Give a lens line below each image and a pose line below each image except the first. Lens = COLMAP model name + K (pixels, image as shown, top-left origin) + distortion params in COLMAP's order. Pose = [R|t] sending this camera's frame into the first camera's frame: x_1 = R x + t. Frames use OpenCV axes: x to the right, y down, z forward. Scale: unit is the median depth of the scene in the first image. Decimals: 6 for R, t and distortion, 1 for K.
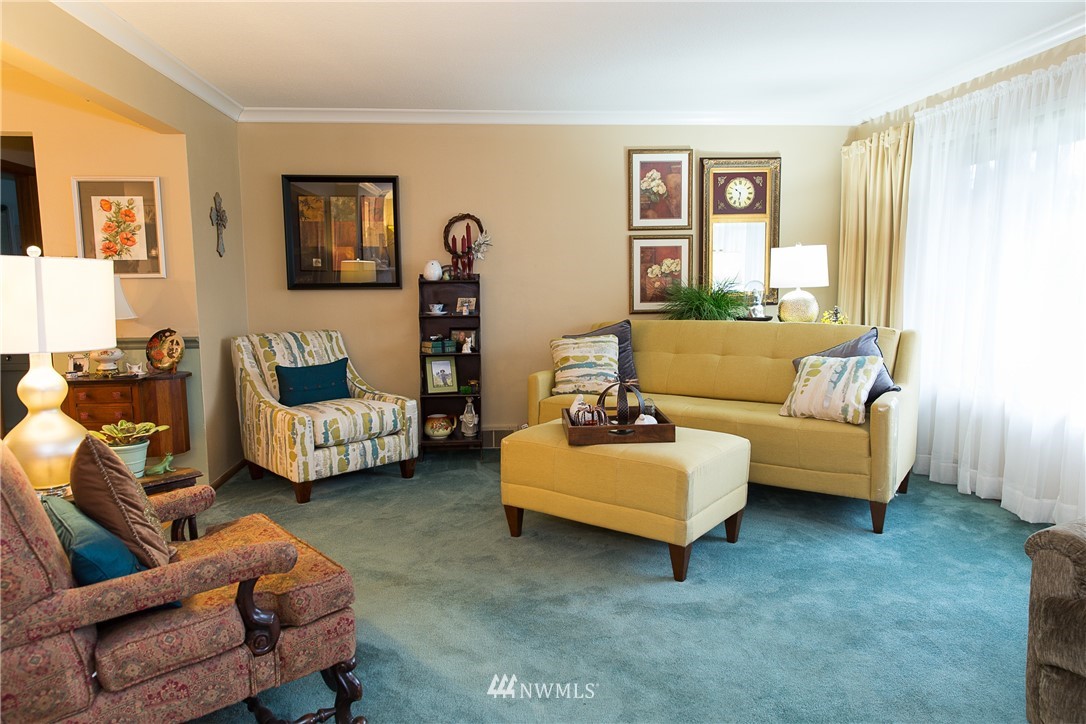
lens RADIAL K [[729.8, 0, 551.8], [0, 729.8, 364.2], [0, 0, 1]] dist [0.011073, 0.004237]
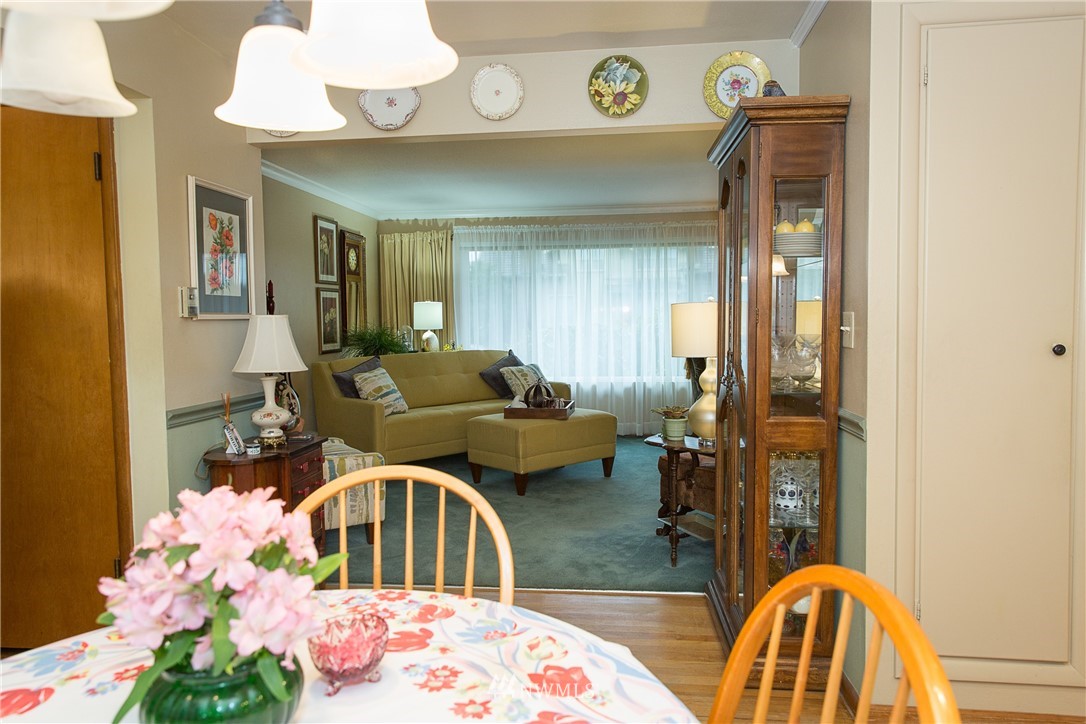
lens RADIAL K [[729.8, 0, 549.6], [0, 729.8, 359.1], [0, 0, 1]] dist [0.011073, 0.004237]
pose [[0.194423, -0.047559, 0.979764, -1.150027], [0.129168, 0.991368, 0.022490, -0.047914], [-0.972376, 0.122181, 0.198887, 0.493313]]
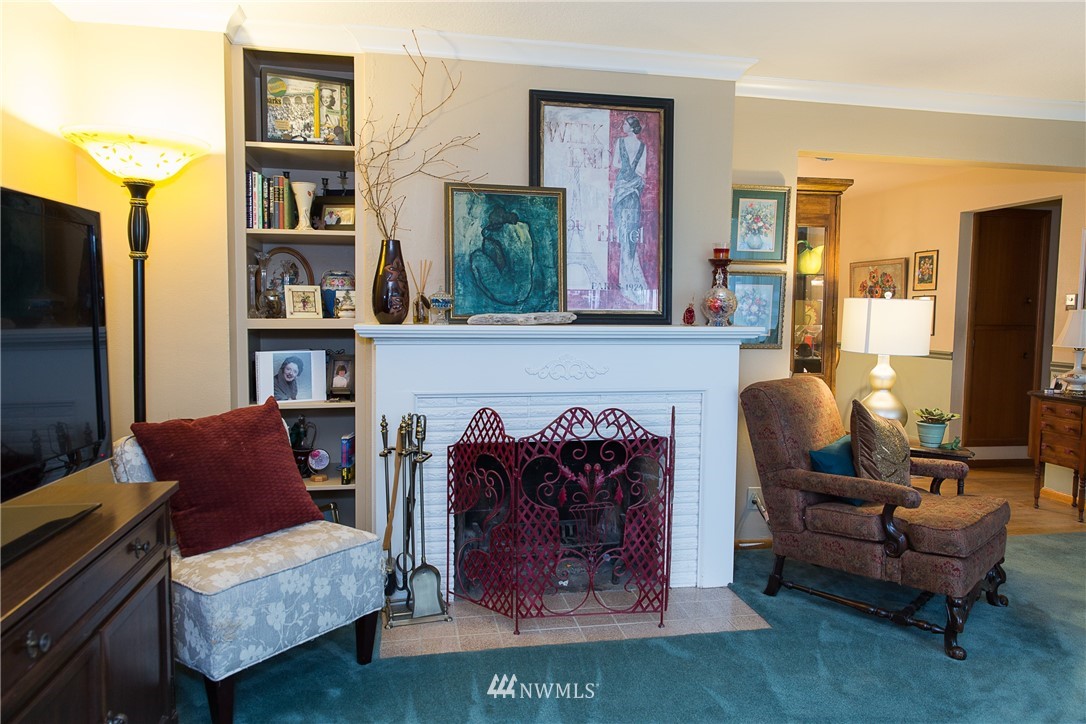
lens RADIAL K [[729.8, 0, 539.9], [0, 729.8, 360.3], [0, 0, 1]] dist [0.011073, 0.004237]
pose [[0.095588, 0.082847, -0.991967, 0.417277], [-0.131597, 0.988836, 0.069904, -0.008717], [0.986684, 0.123858, 0.105423, 0.024730]]
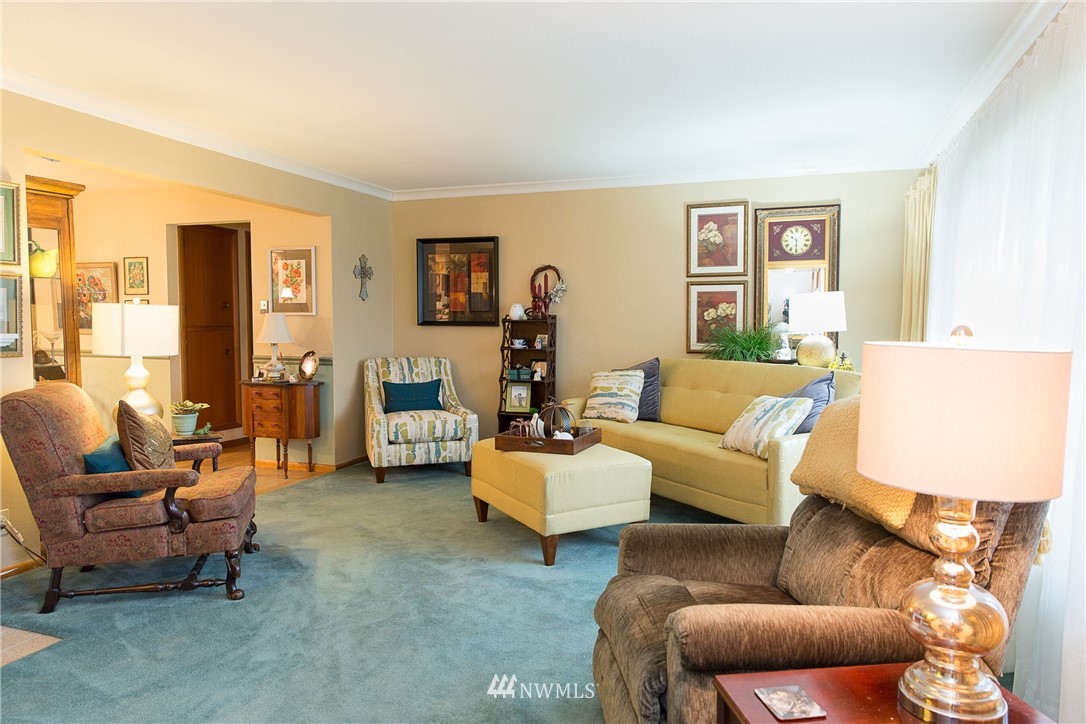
lens RADIAL K [[730.2, 0, 546.7], [0, 730.2, 363.7], [0, 0, 1]] dist [0.010010, 0.001988]
pose [[0.905130, 0.040214, -0.423228, 0.454242], [-0.062666, 0.997262, -0.039262, 0.003662], [0.420490, 0.062060, 0.905172, -0.091213]]
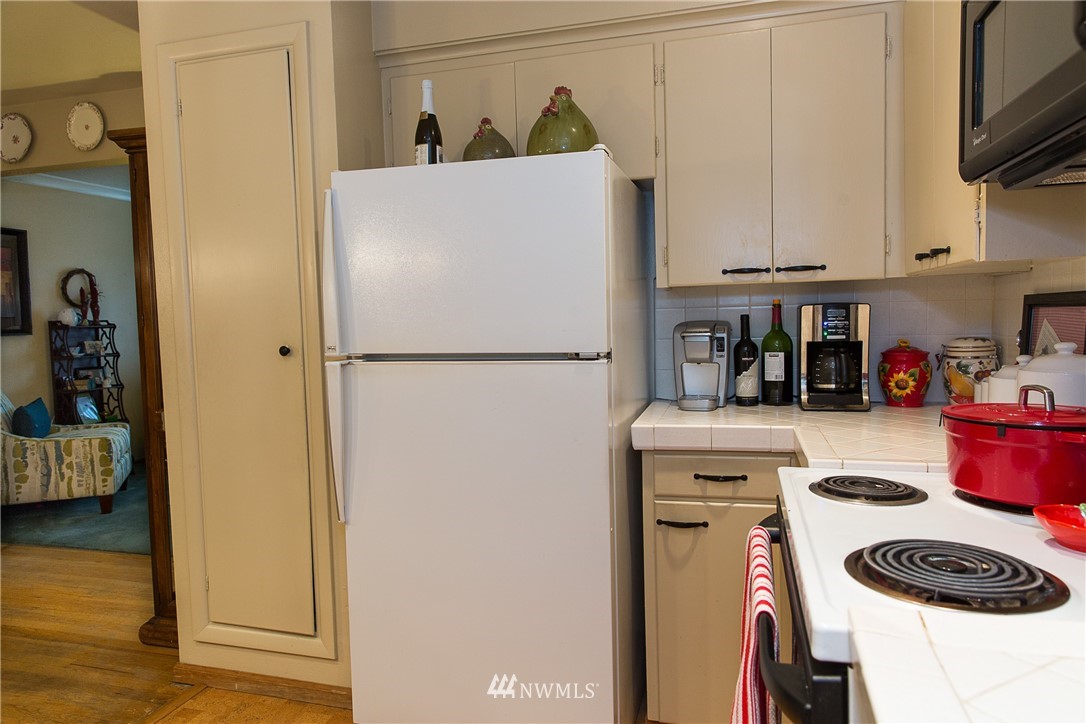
lens RADIAL K [[729.8, 0, 541.1], [0, 729.8, 360.1], [0, 0, 1]] dist [0.011073, 0.004237]
pose [[0.392152, -0.057921, 0.918075, -1.027496], [0.130459, 0.991430, 0.006824, 0.025987], [-0.910603, 0.117095, 0.396348, -0.105555]]
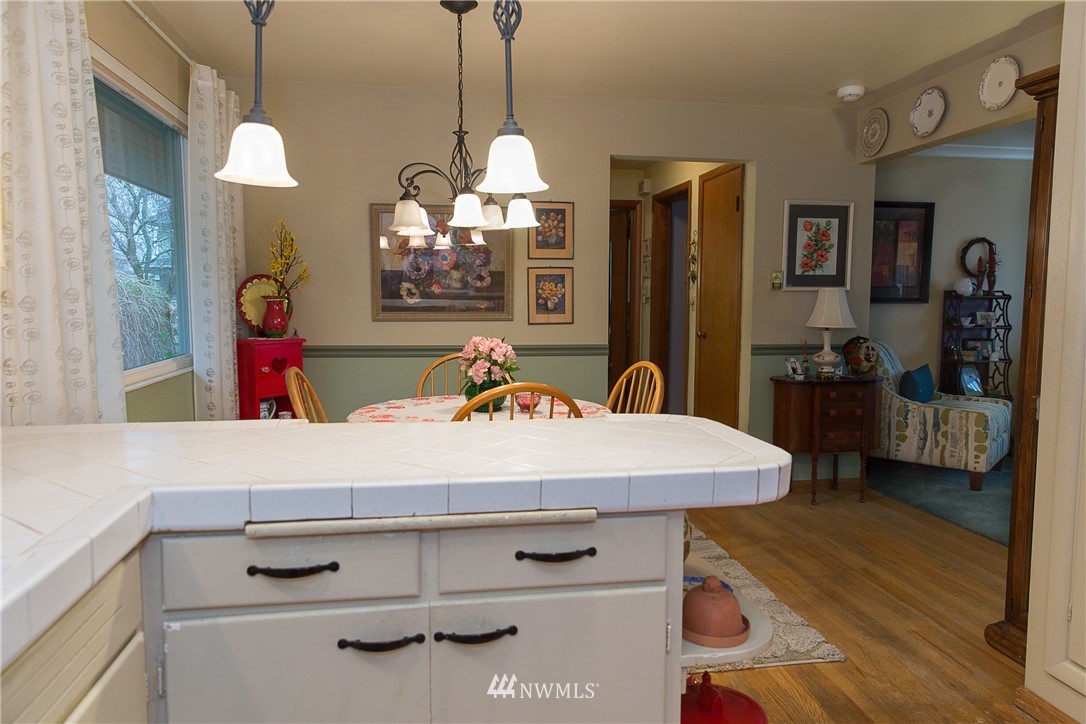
lens RADIAL K [[729.8, 0, 545.4], [0, 729.8, 359.7], [0, 0, 1]] dist [0.011073, 0.004237]
pose [[0.997686, 0.006416, 0.067692, -0.984438], [-0.004316, 0.999506, -0.031122, 0.022334], [-0.067859, 0.030758, 0.997221, -0.076045]]
